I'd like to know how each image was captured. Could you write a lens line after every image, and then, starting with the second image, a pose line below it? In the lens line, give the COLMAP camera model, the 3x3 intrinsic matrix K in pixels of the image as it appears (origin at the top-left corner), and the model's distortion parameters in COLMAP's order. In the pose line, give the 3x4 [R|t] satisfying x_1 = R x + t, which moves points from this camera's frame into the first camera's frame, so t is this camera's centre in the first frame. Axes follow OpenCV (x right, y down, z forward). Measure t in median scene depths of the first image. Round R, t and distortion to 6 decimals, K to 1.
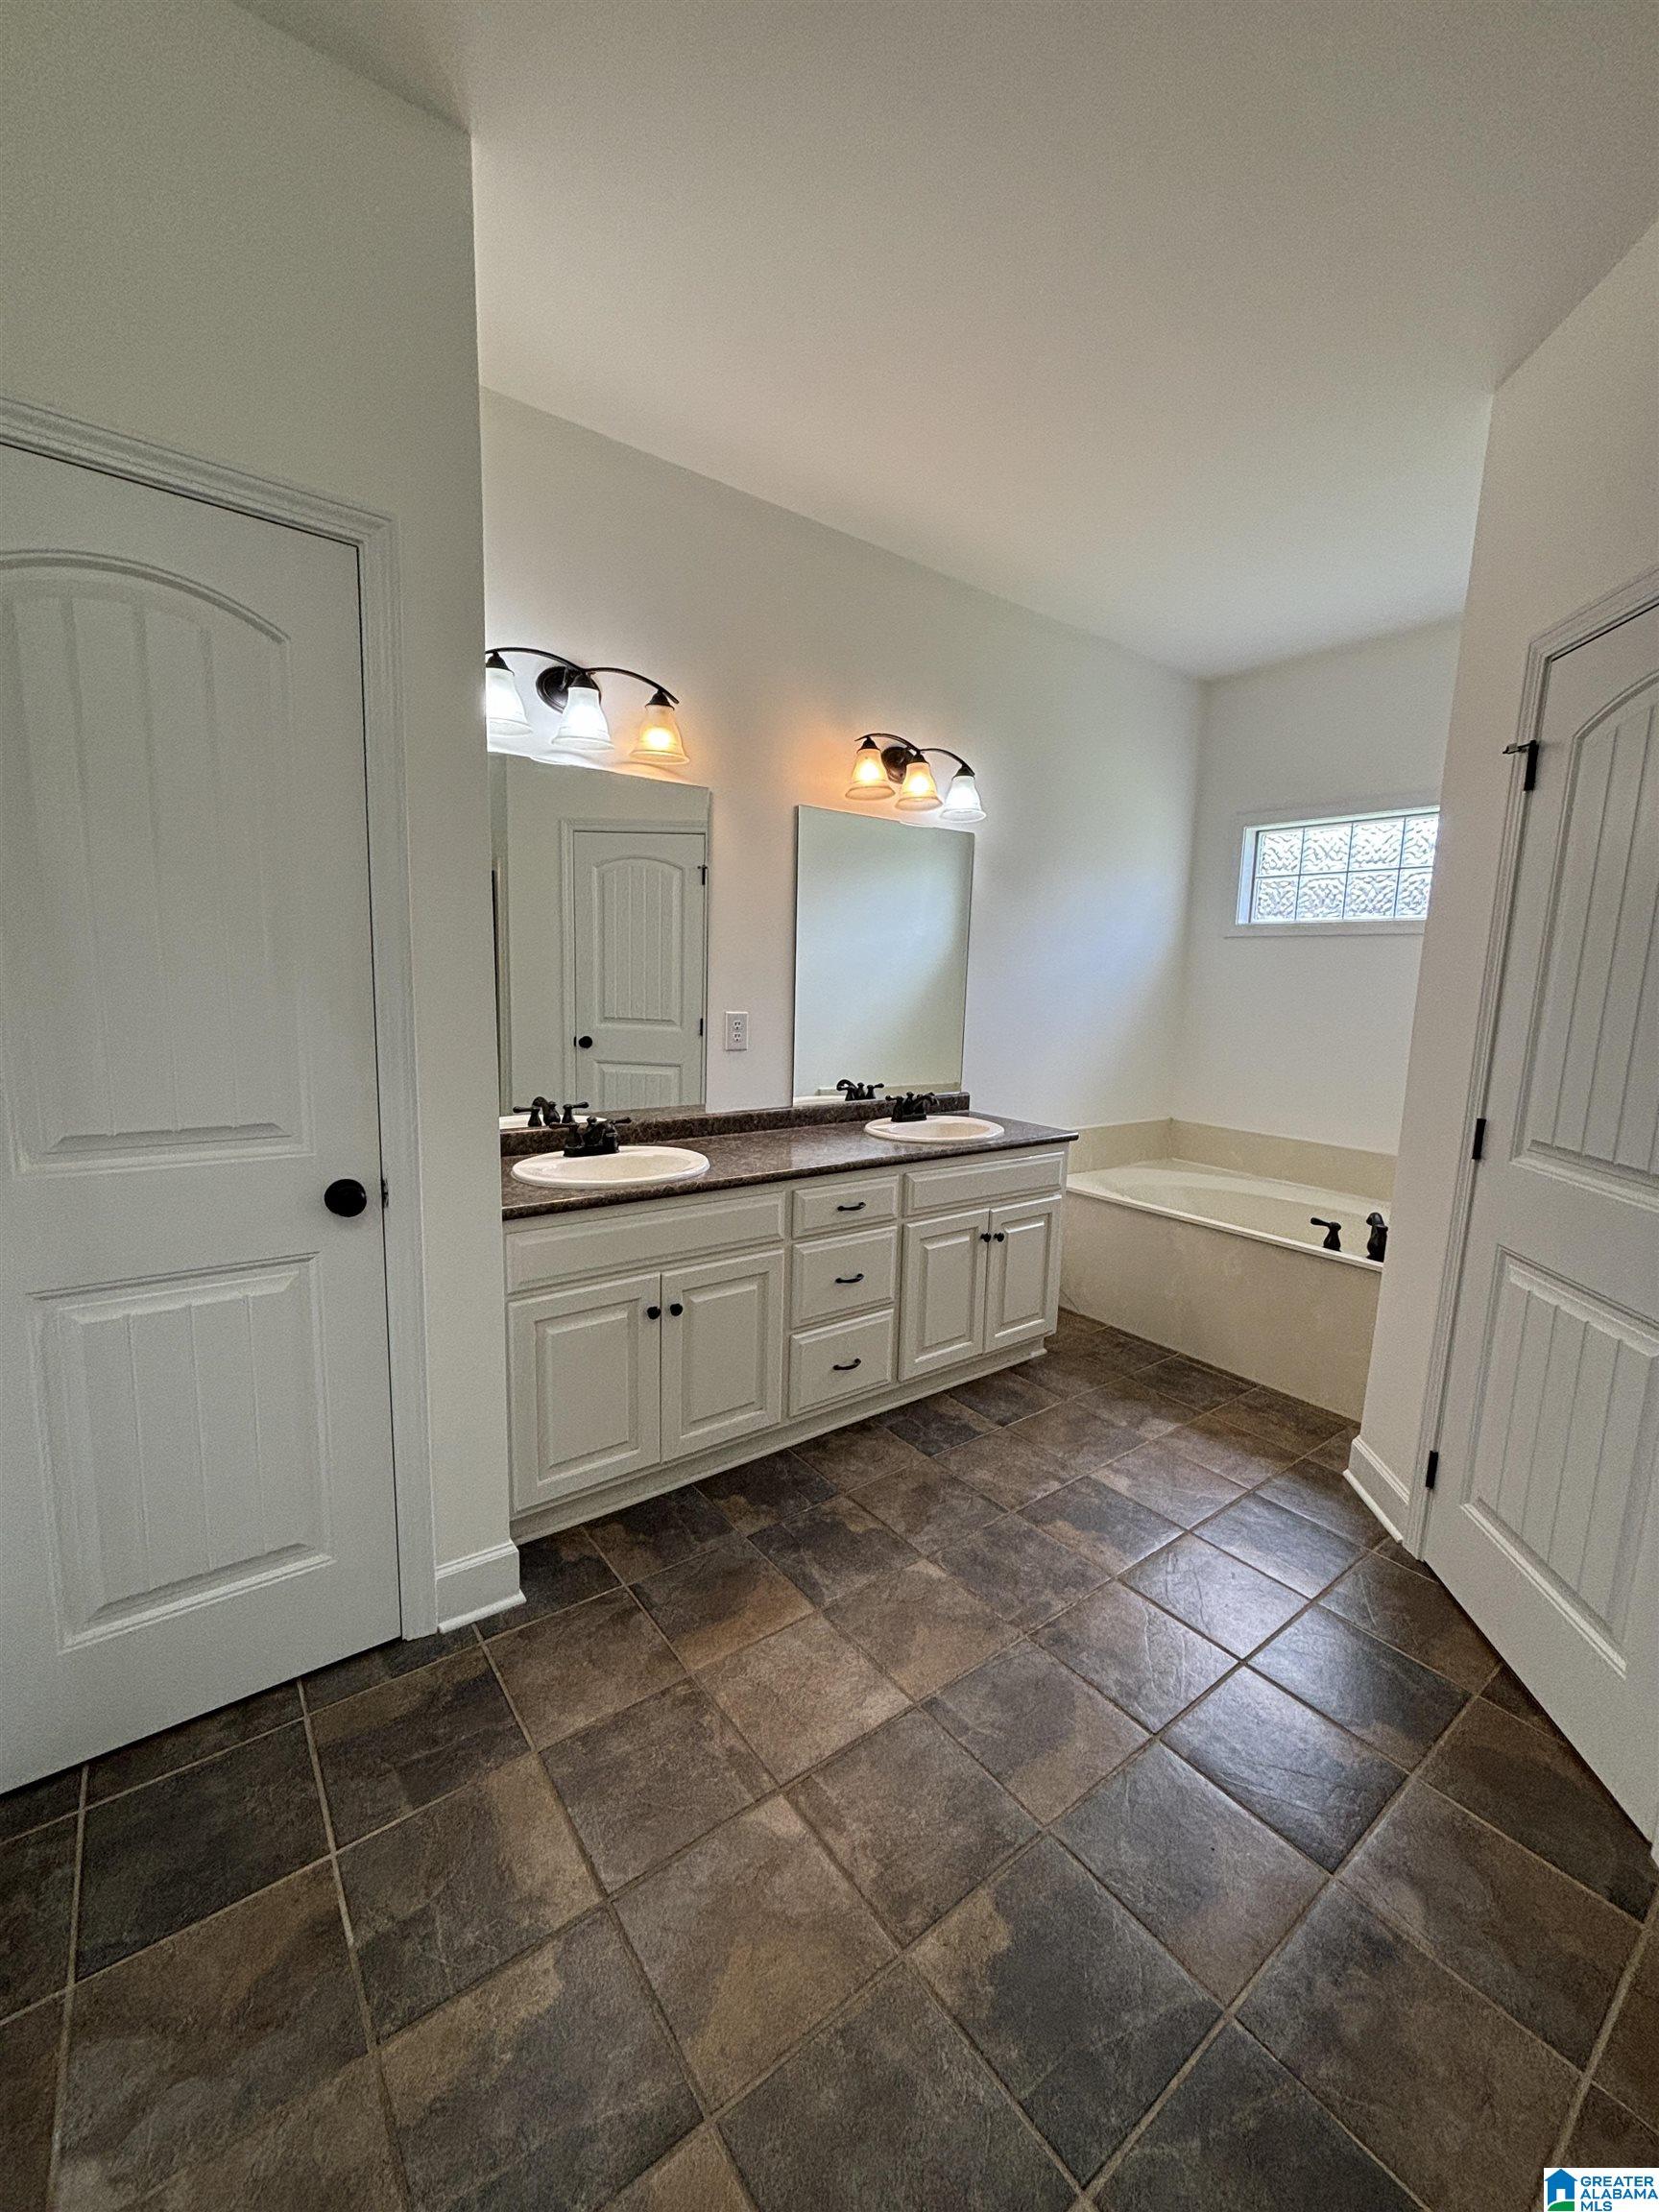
lens RADIAL K [[878.0, 0, 832.1], [0, 878.0, 1106.2], [0, 0, 1]] dist [0.004296, 0.000023]
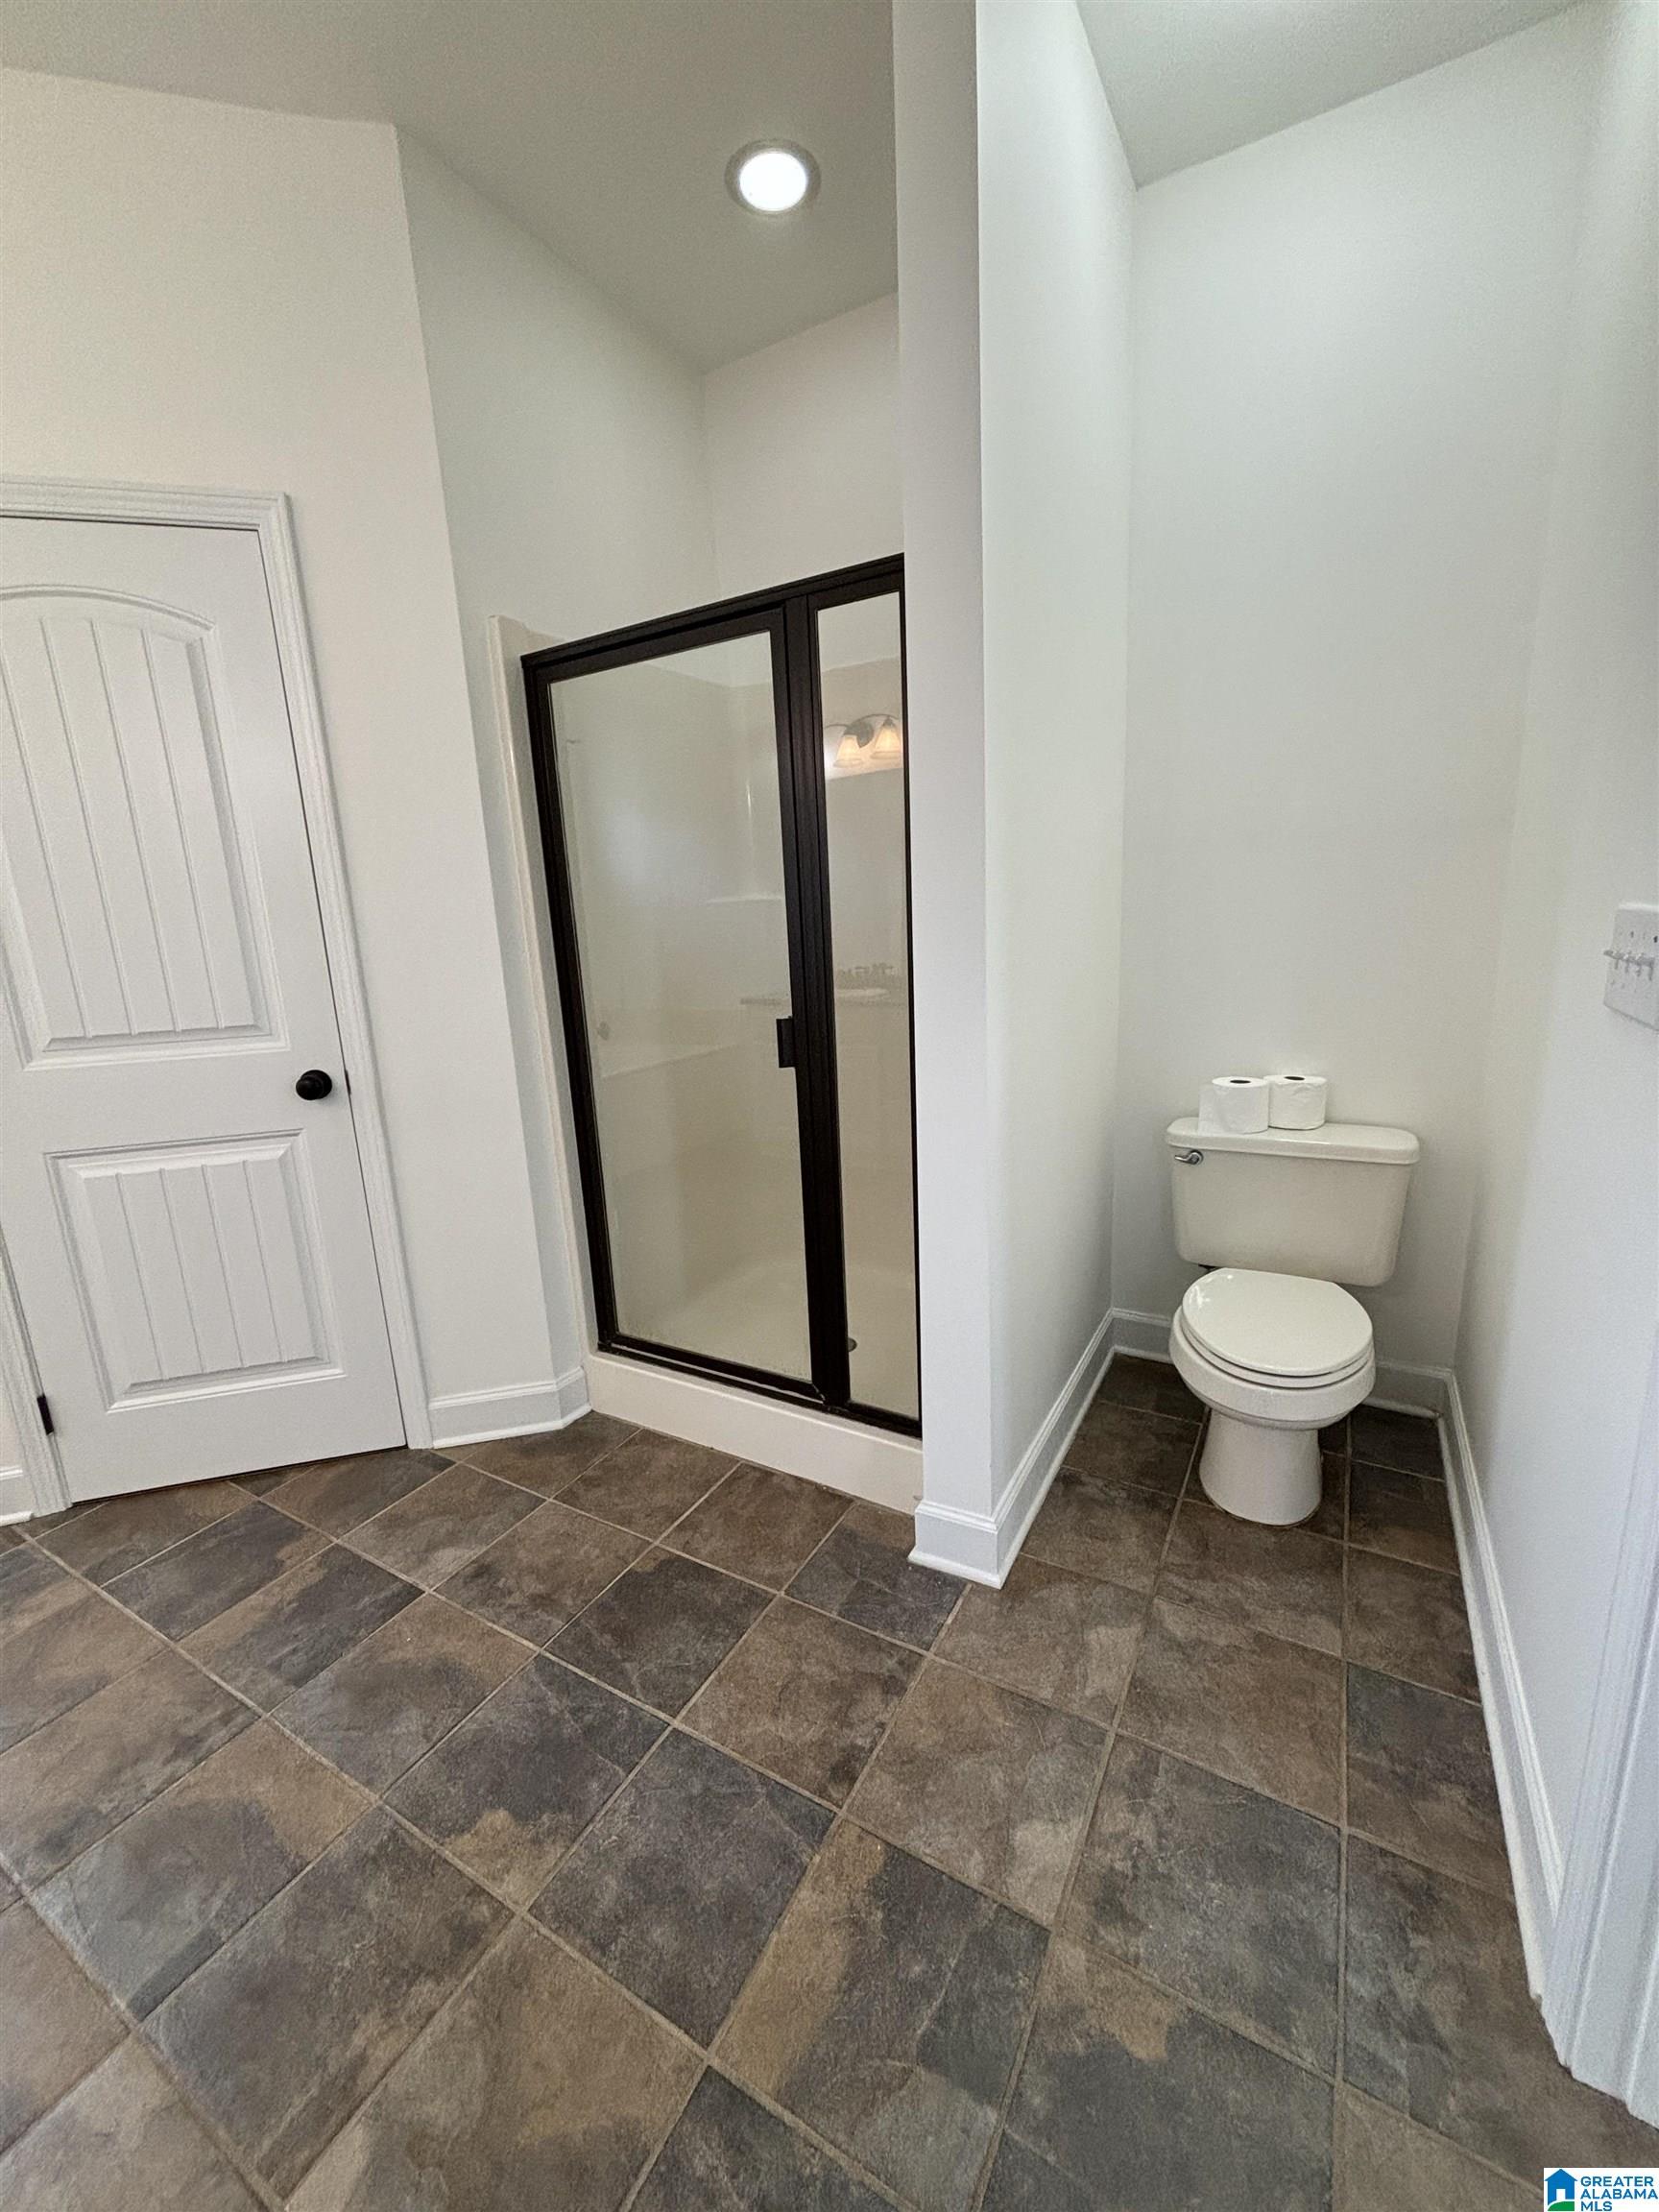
lens RADIAL K [[878.0, 0, 827.3], [0, 878.0, 1104.3], [0, 0, 1]] dist [0.004296, 0.000023]
pose [[-0.381263, -0.214221, 0.899304, -0.671522], [0.167824, 0.940580, 0.295203, -0.057112], [-0.909106, 0.263475, -0.322657, 0.753687]]
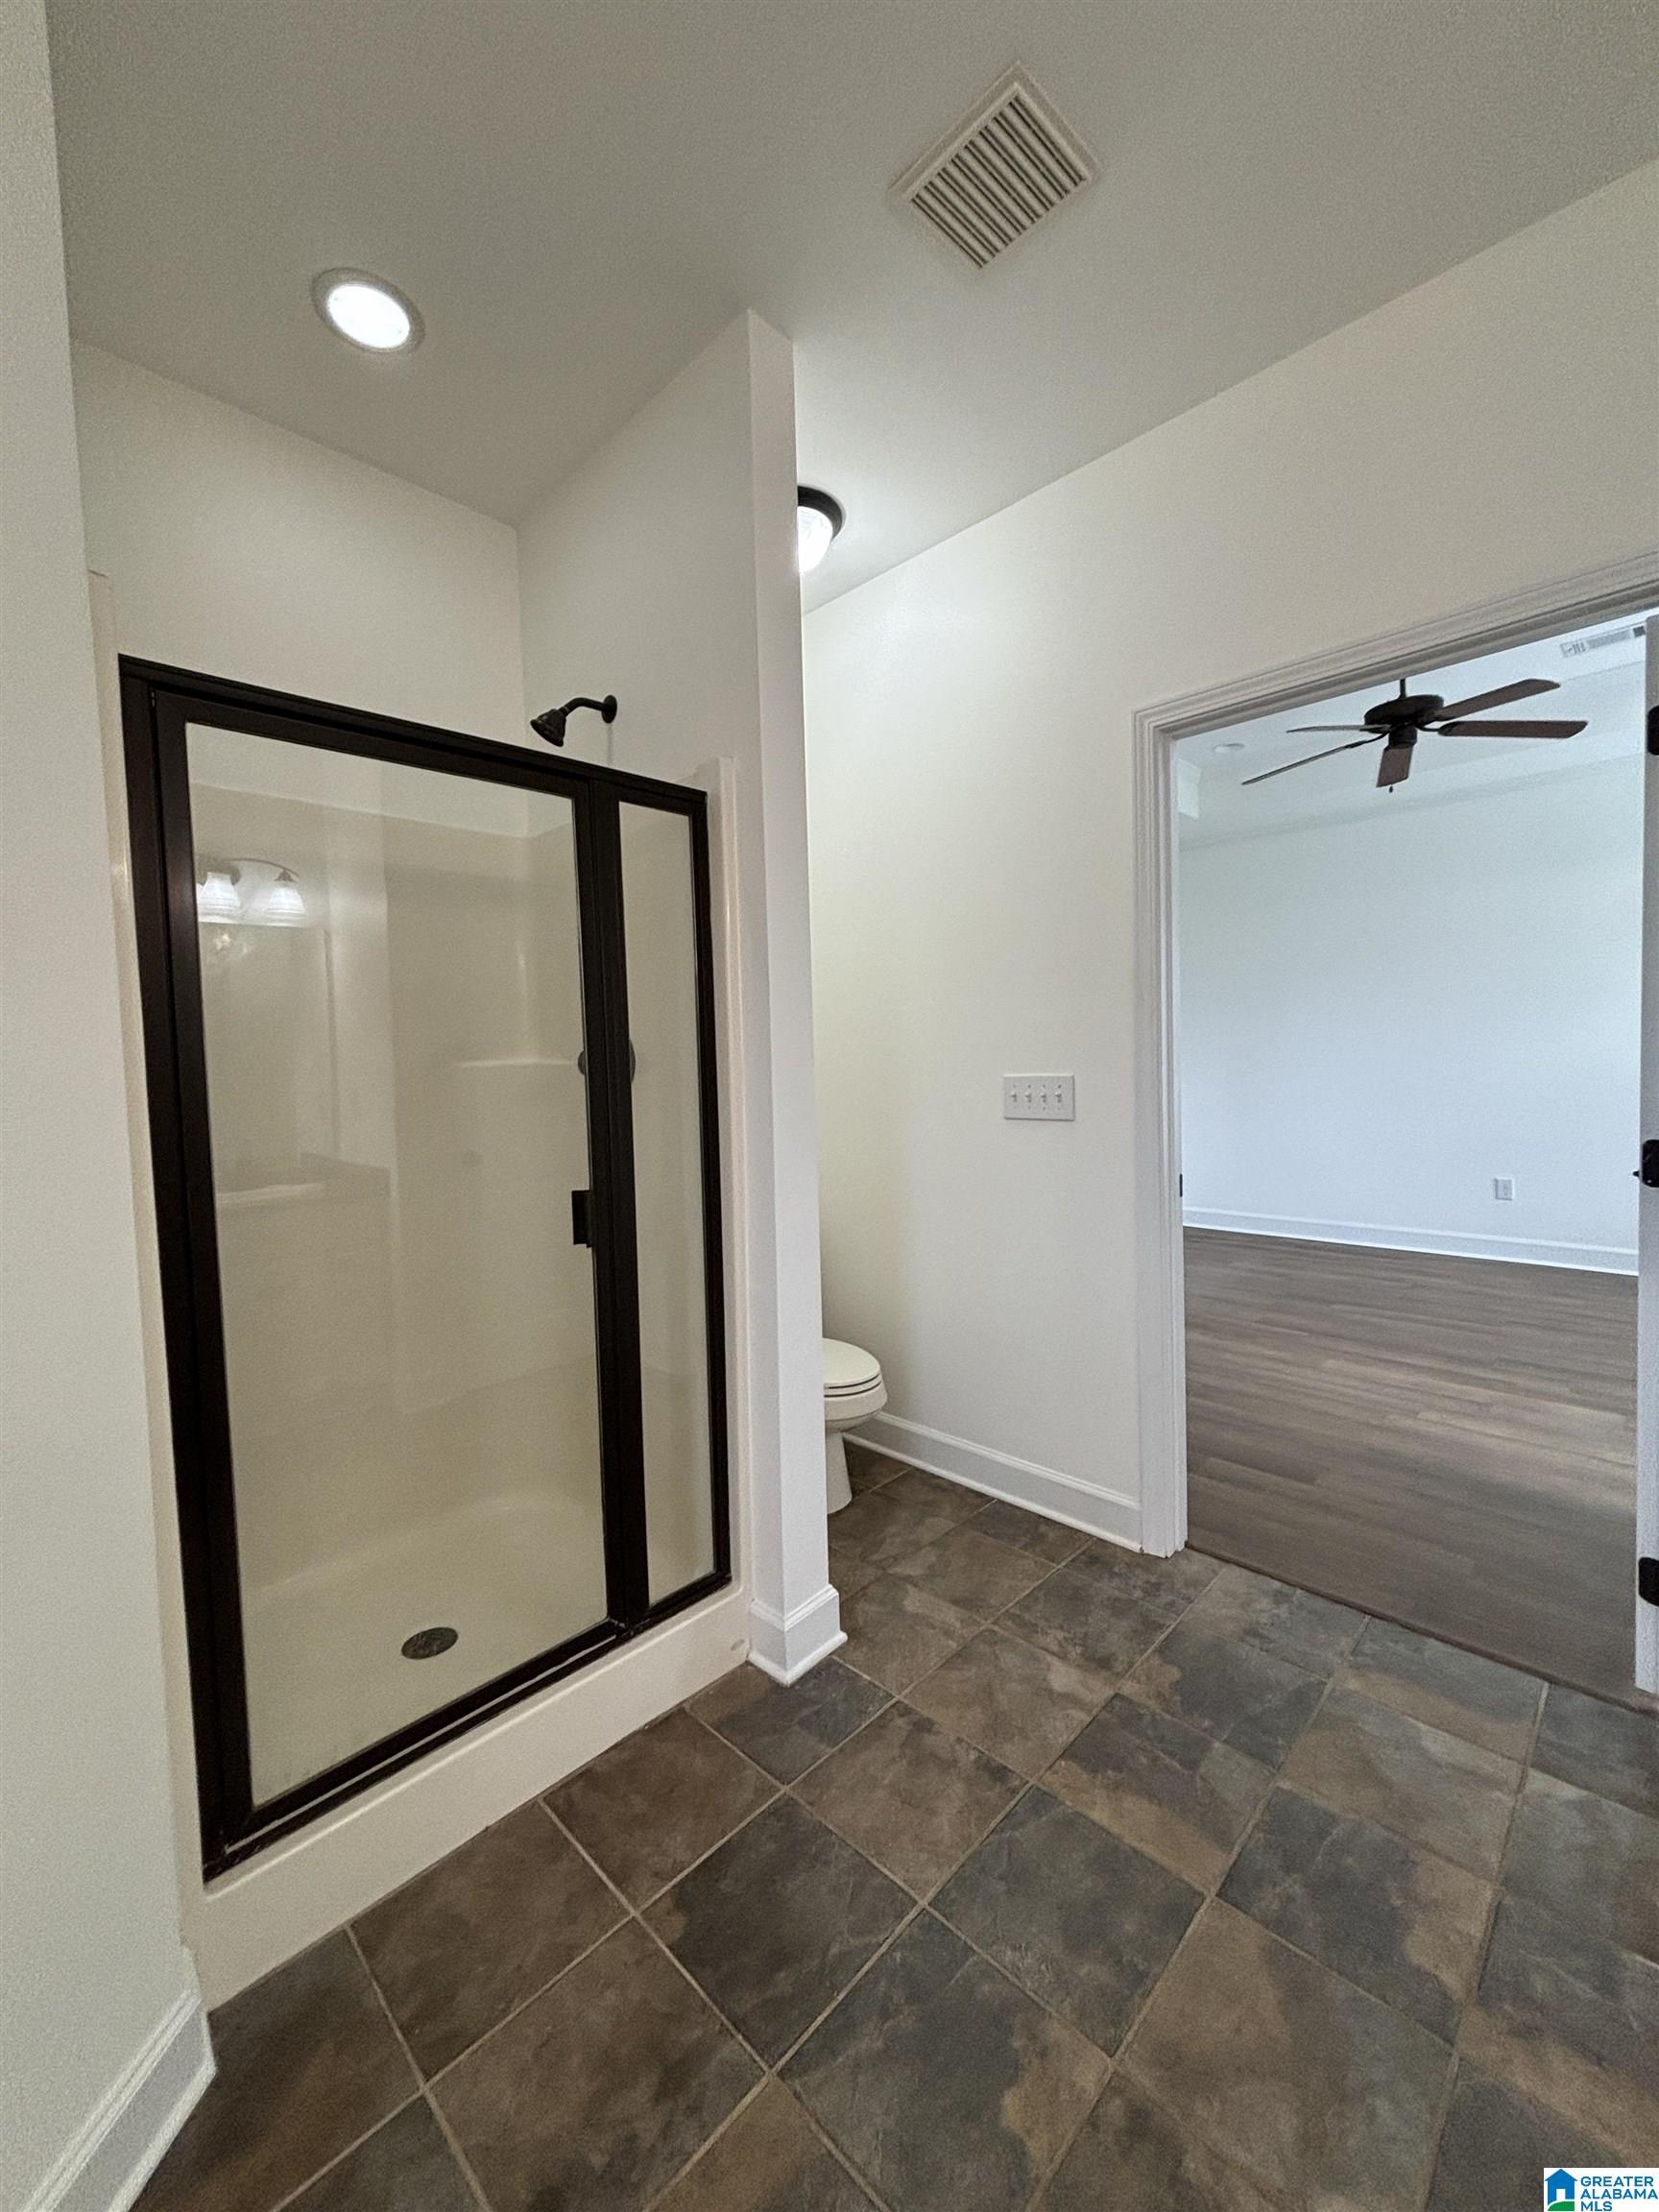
lens RADIAL K [[878.0, 0, 826.7], [0, 878.0, 1109.7], [0, 0, 1]] dist [0.004296, 0.000023]
pose [[-0.990459, -0.004452, -0.137736, 0.482749], [-0.030101, 0.982334, 0.184700, -0.149185], [0.134481, 0.187084, -0.973095, 1.598326]]
